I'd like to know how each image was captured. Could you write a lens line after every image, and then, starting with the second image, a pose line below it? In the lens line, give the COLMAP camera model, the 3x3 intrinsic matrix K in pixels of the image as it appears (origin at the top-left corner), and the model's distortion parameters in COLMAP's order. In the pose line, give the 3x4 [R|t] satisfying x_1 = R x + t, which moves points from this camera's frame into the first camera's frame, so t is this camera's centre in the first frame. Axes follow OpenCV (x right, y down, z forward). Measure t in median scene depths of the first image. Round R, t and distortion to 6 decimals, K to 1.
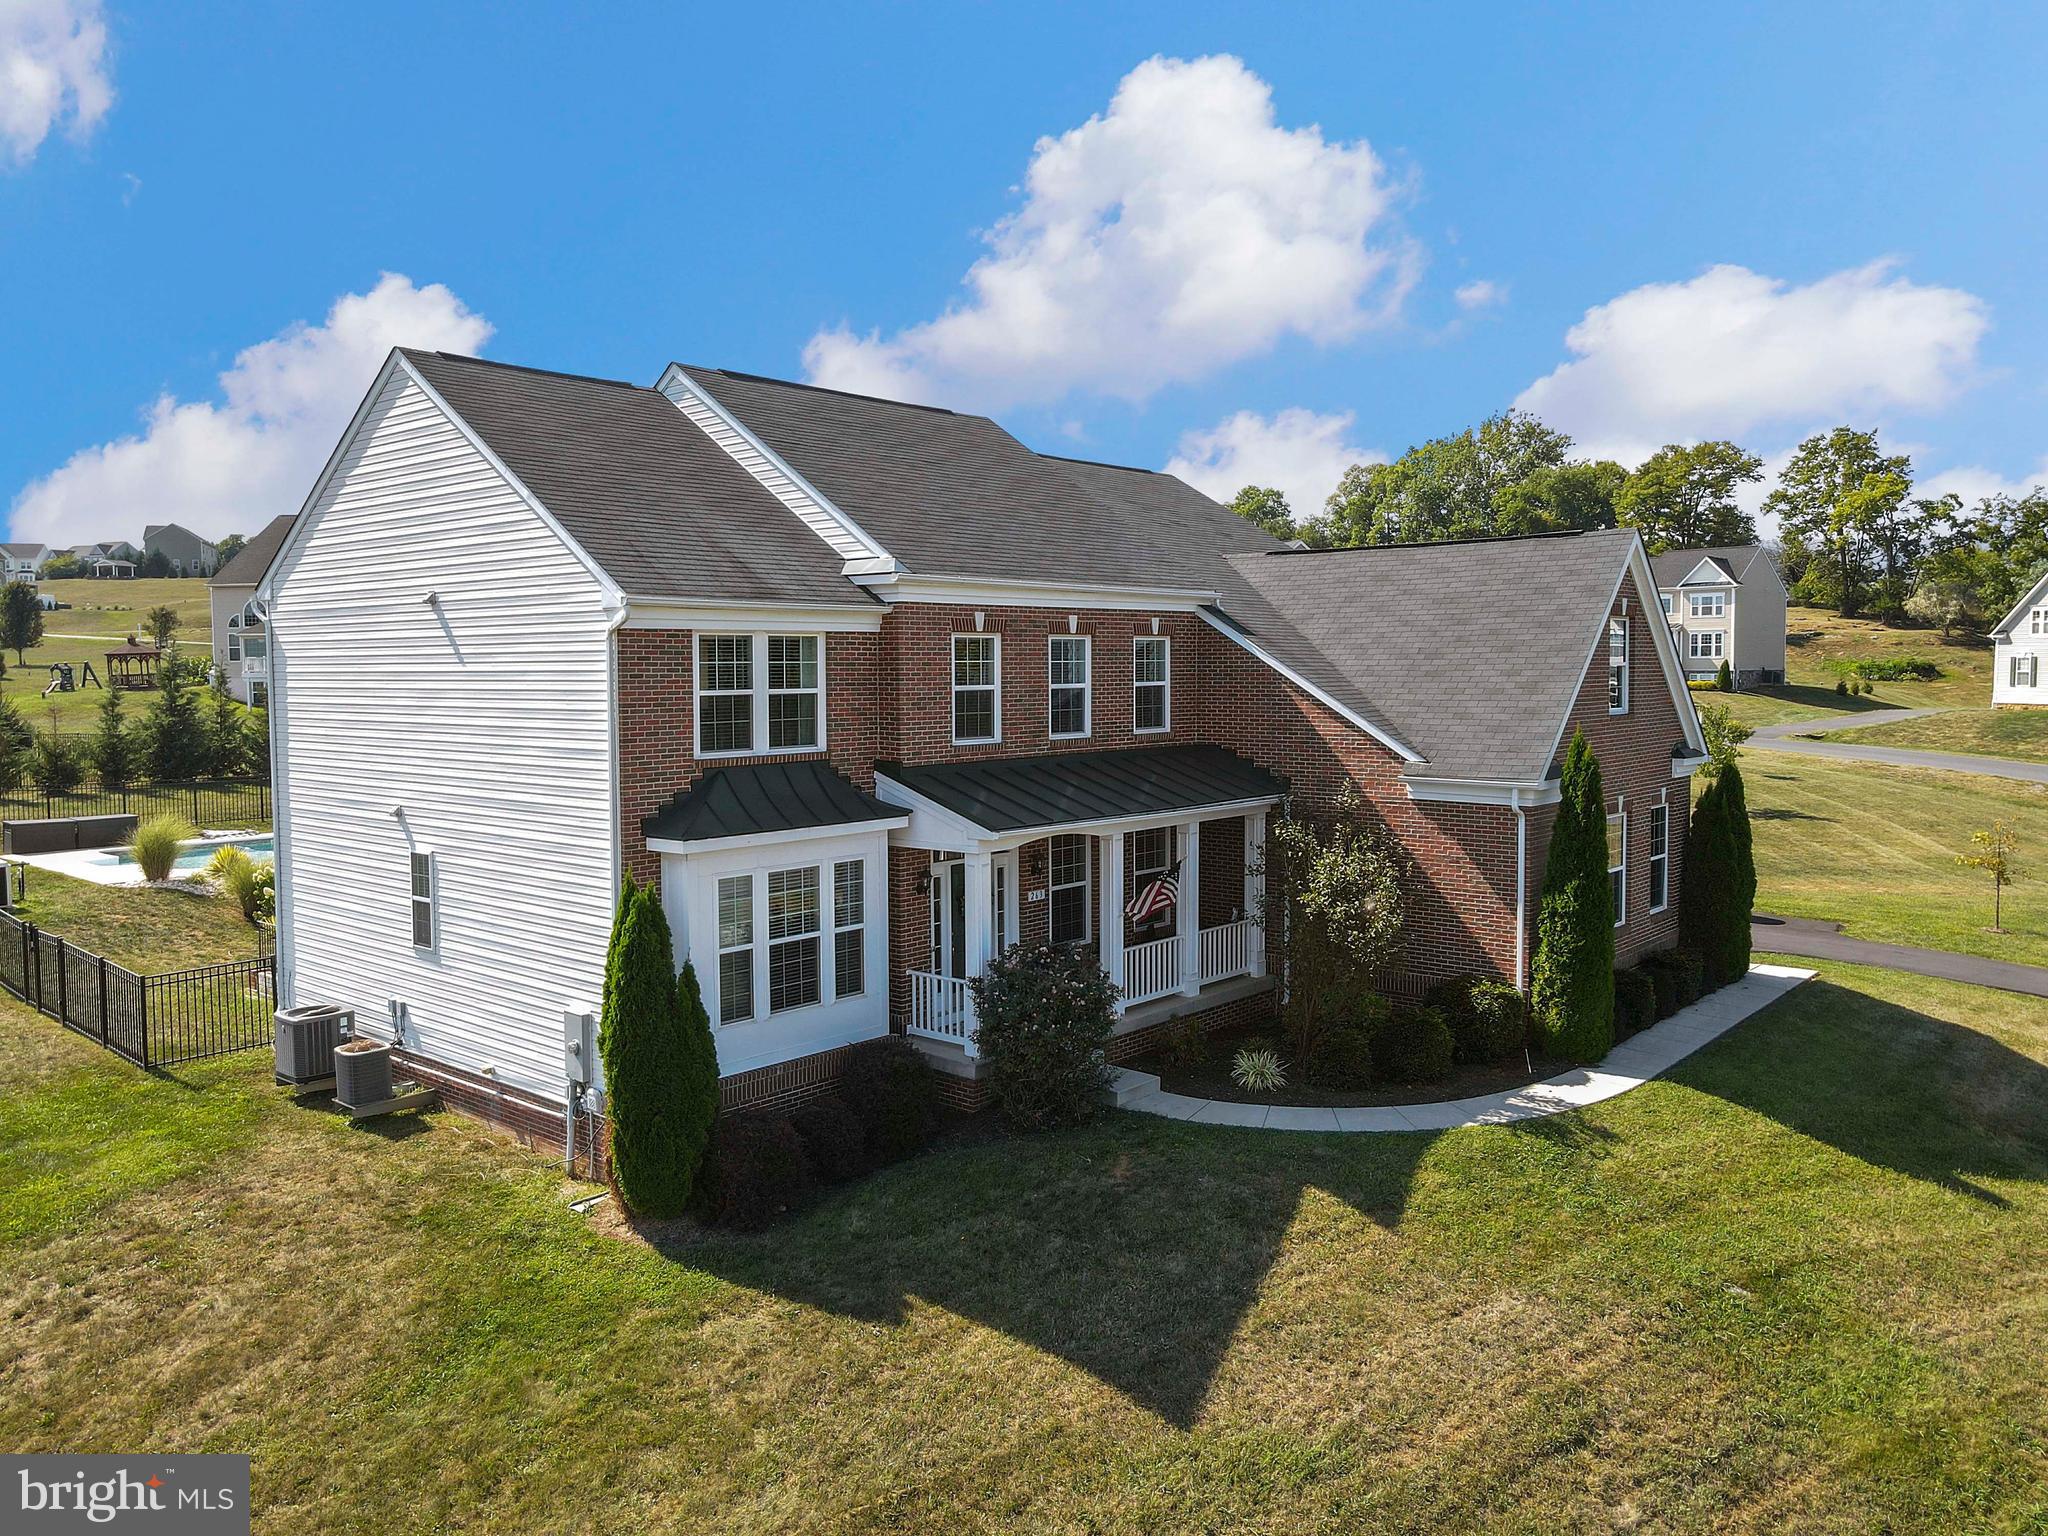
lens RADIAL K [[1508.0, 0, 1021.9], [0, 1508.0, 750.6], [0, 0, 1]] dist [-0.002392, 0.041654]
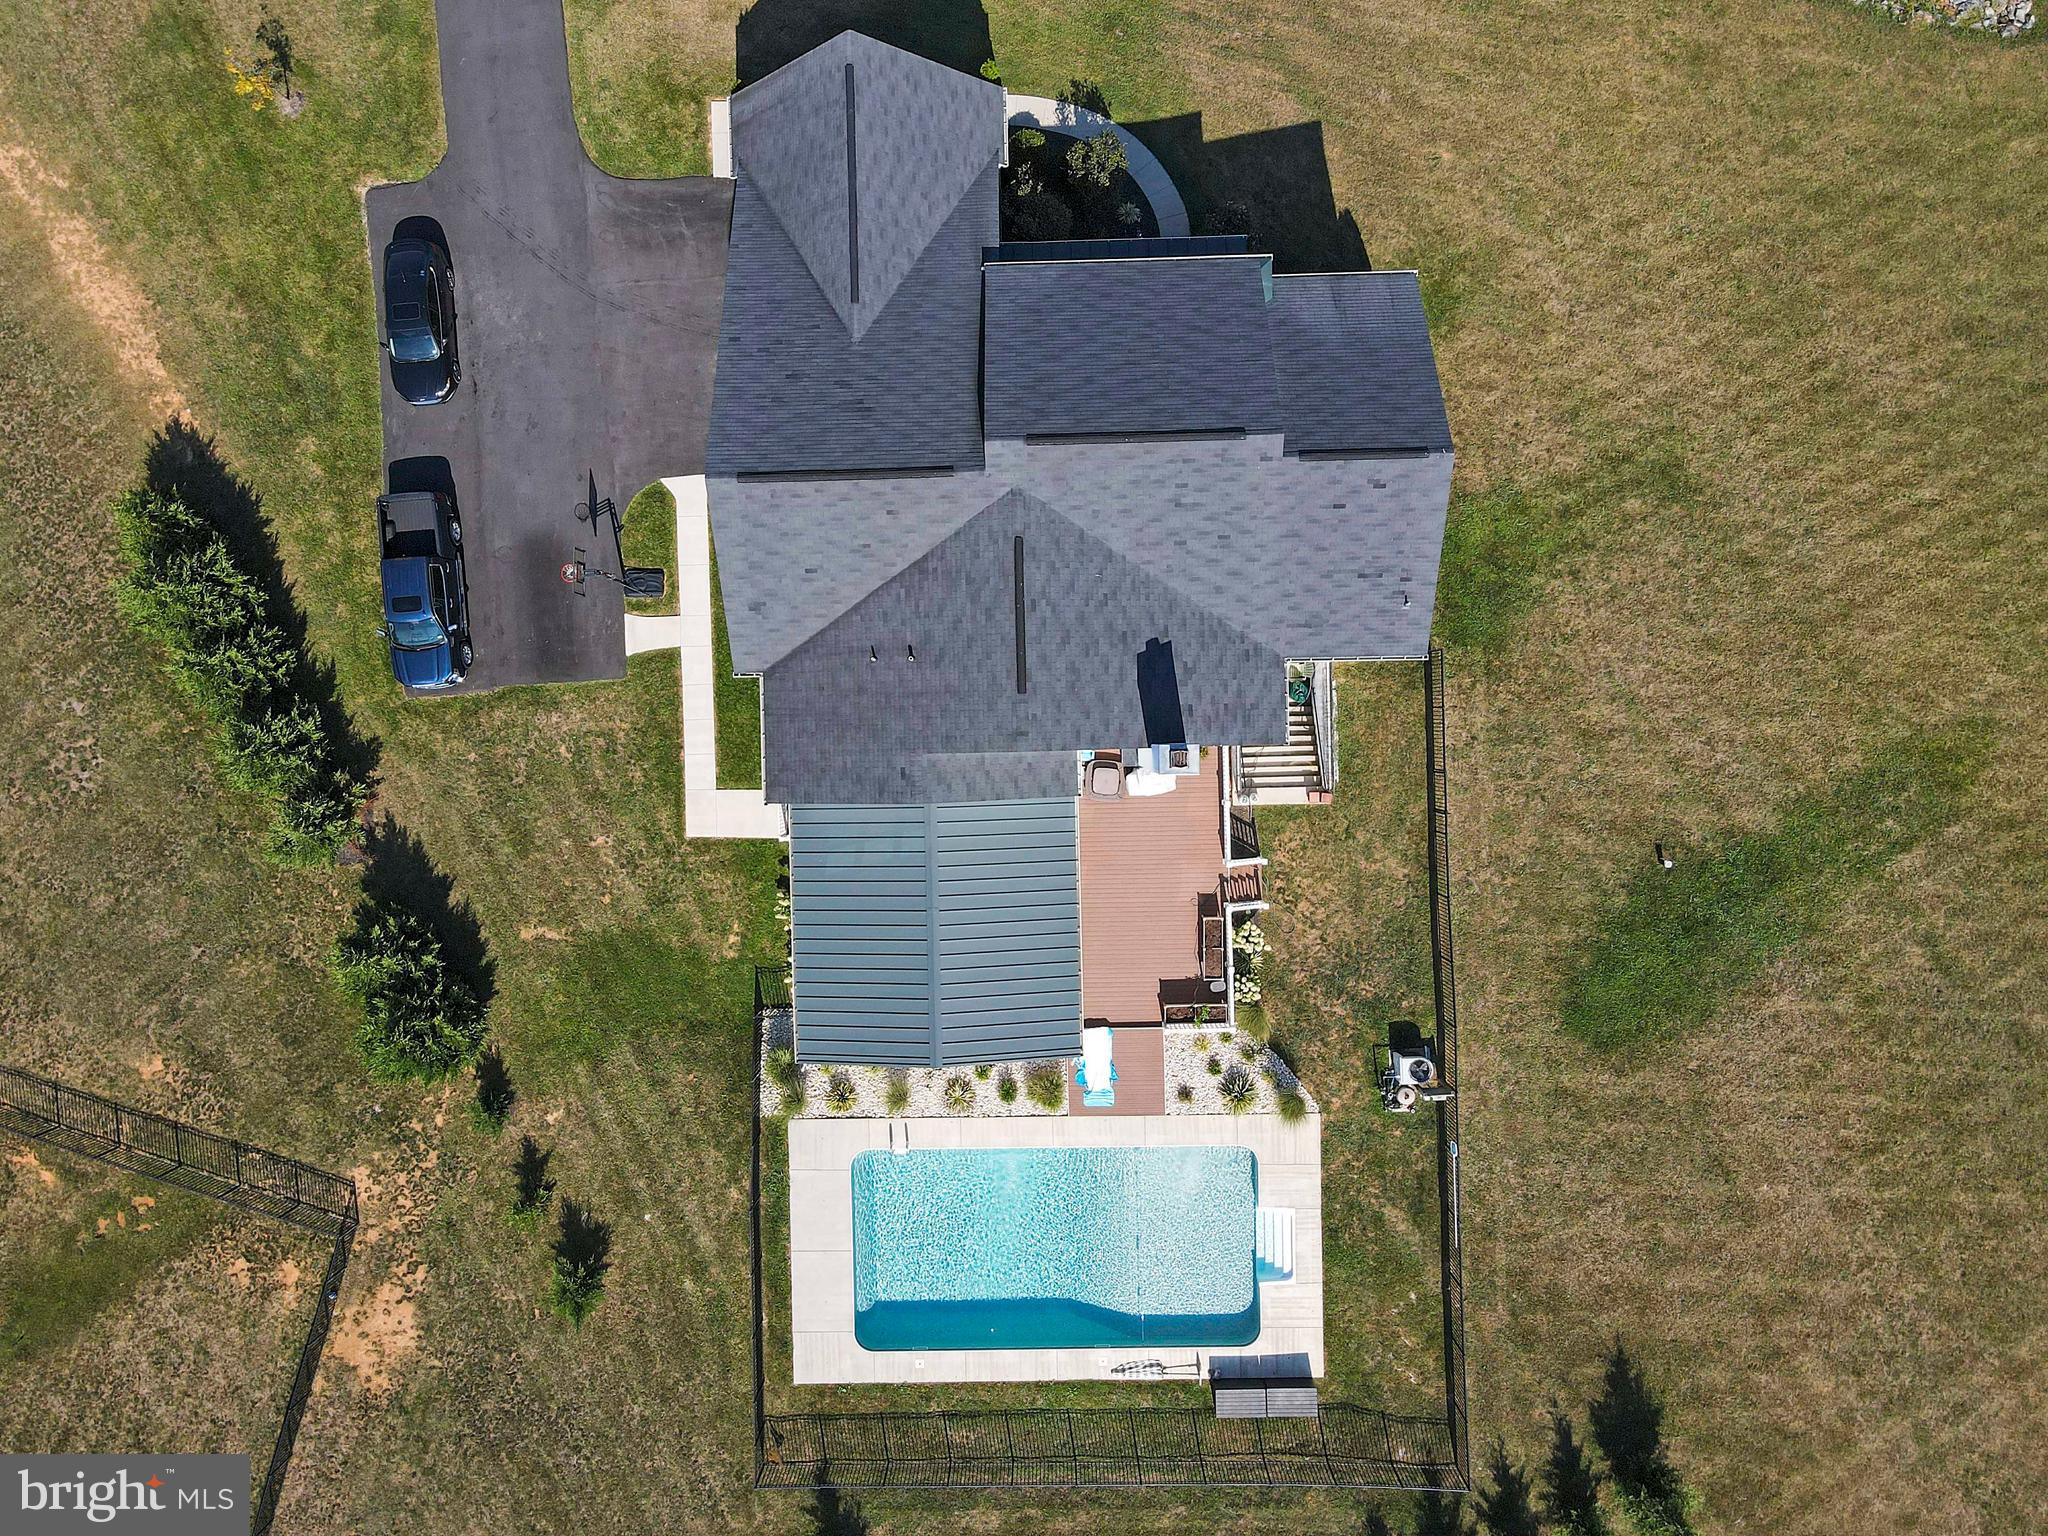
lens RADIAL K [[1508.0, 0, 1021.9], [0, 1508.0, 750.6], [0, 0, 1]] dist [-0.002392, 0.041654]
pose [[-0.676005, -0.736877, 0.005446, -0.359642], [0.065603, -0.052819, 0.996447, -2.199610], [-0.733971, 0.673960, 0.084047, 1.540716]]
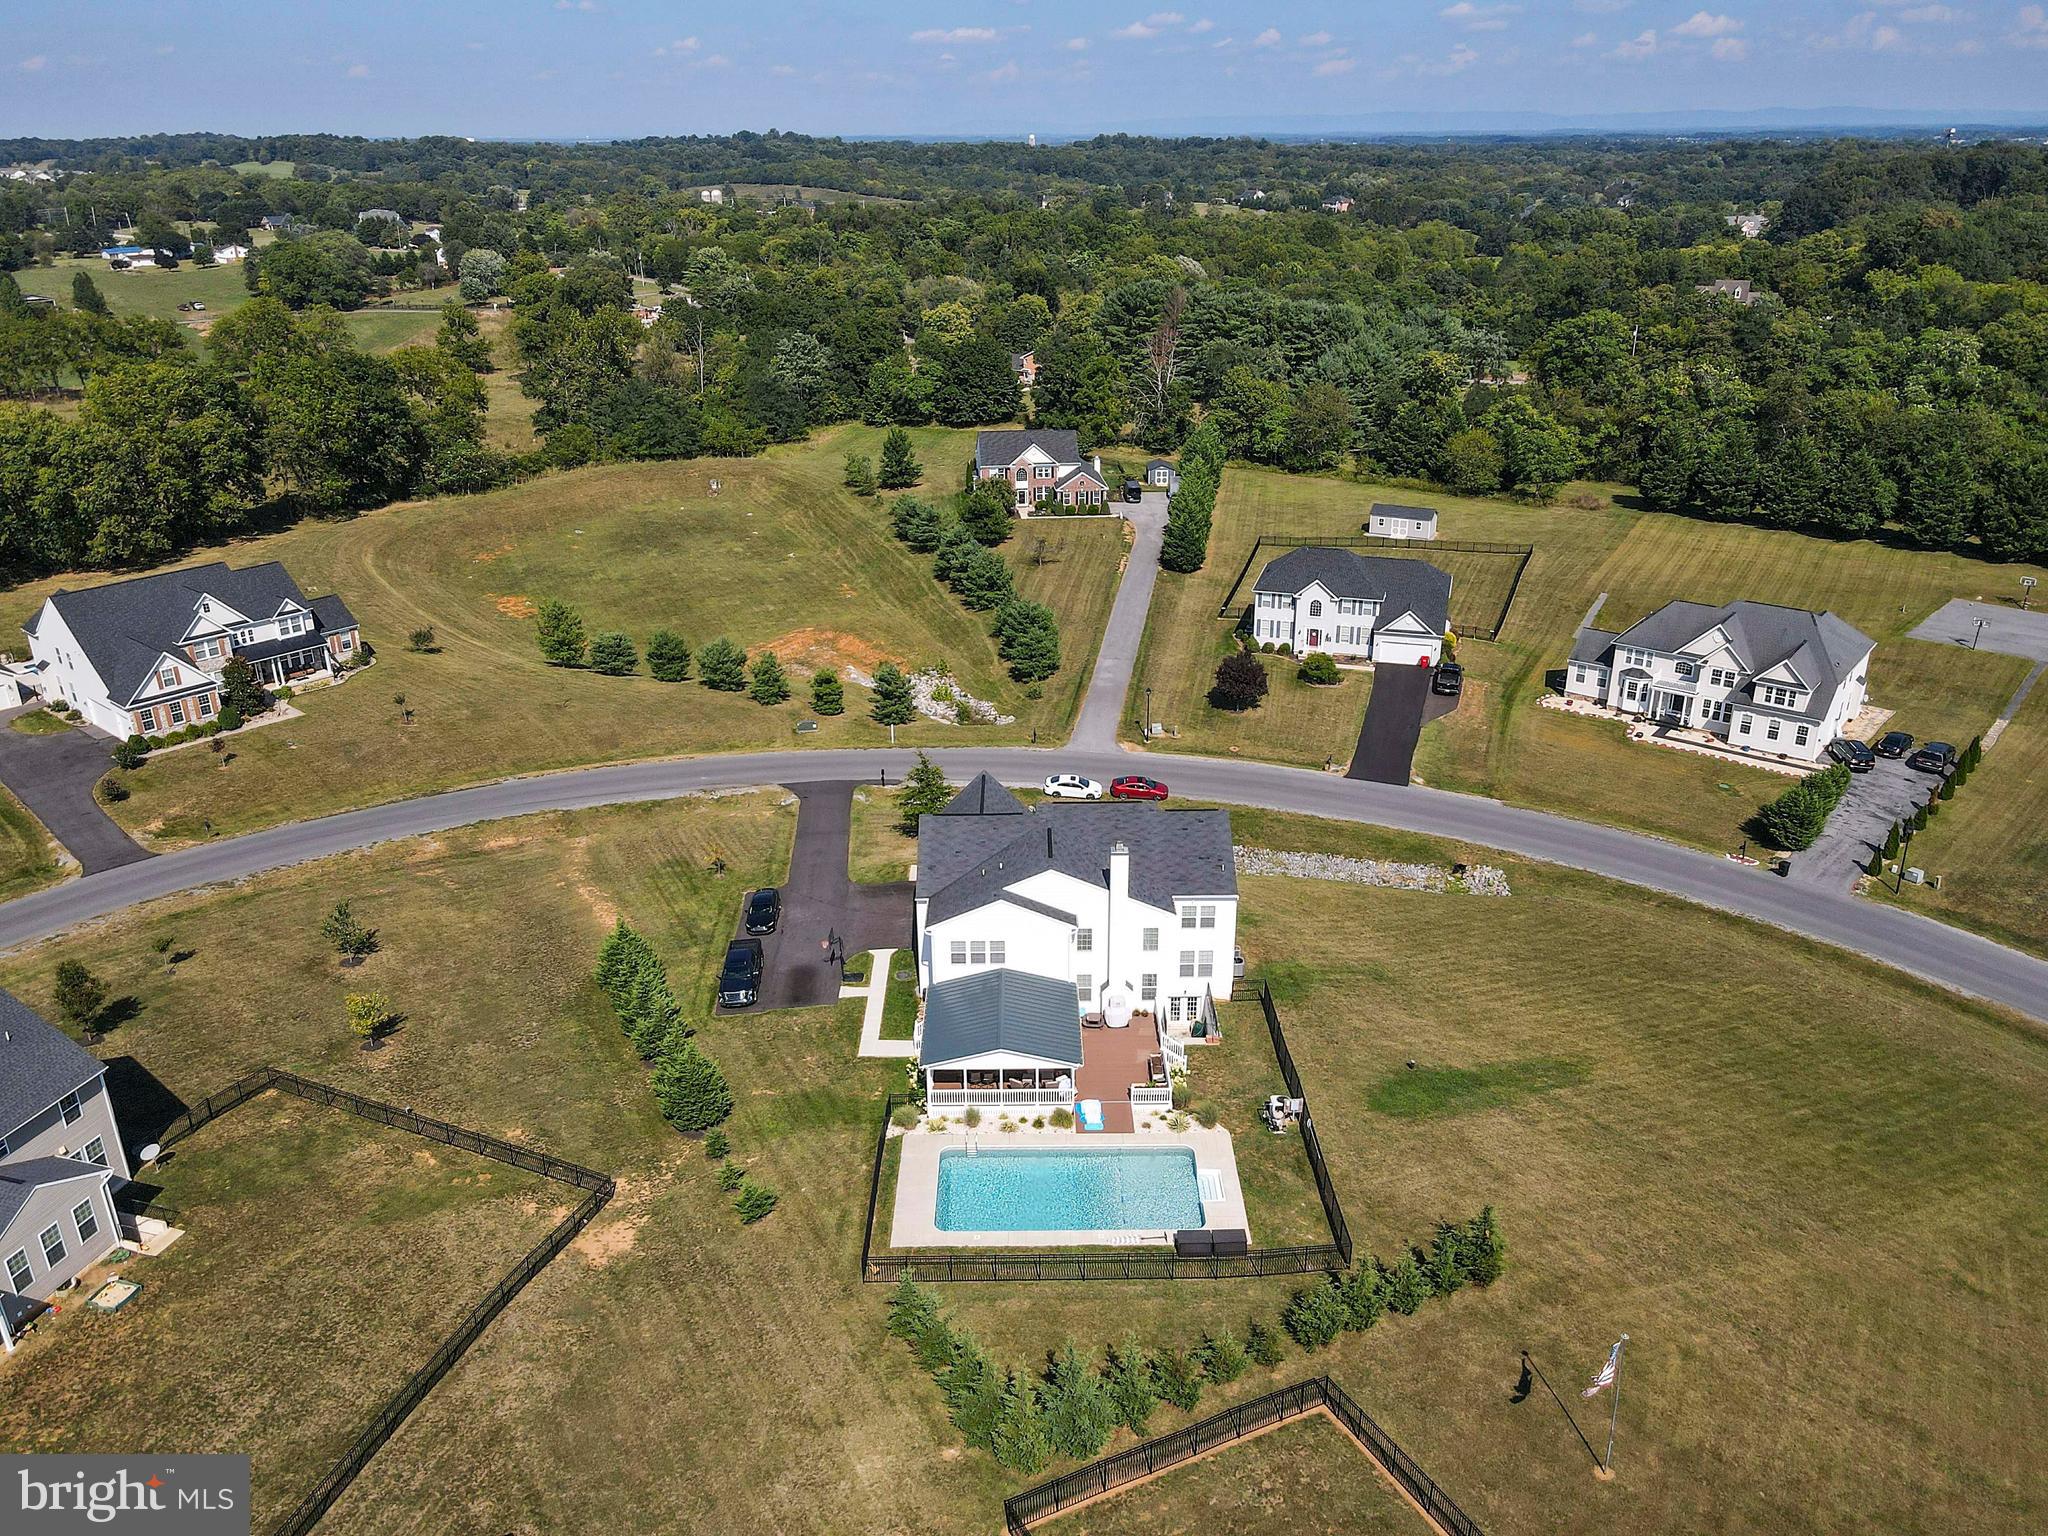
lens RADIAL K [[1500.8, 0, 1024.0], [0, 1500.8, 768.0], [0, 0, 1]] dist [0.001170, 0.039718]
pose [[-0.661520, -0.282862, 0.694536, -3.140162], [0.056528, 0.904695, 0.422294, -2.343763], [-0.747794, 0.318617, -0.582485, 4.117058]]
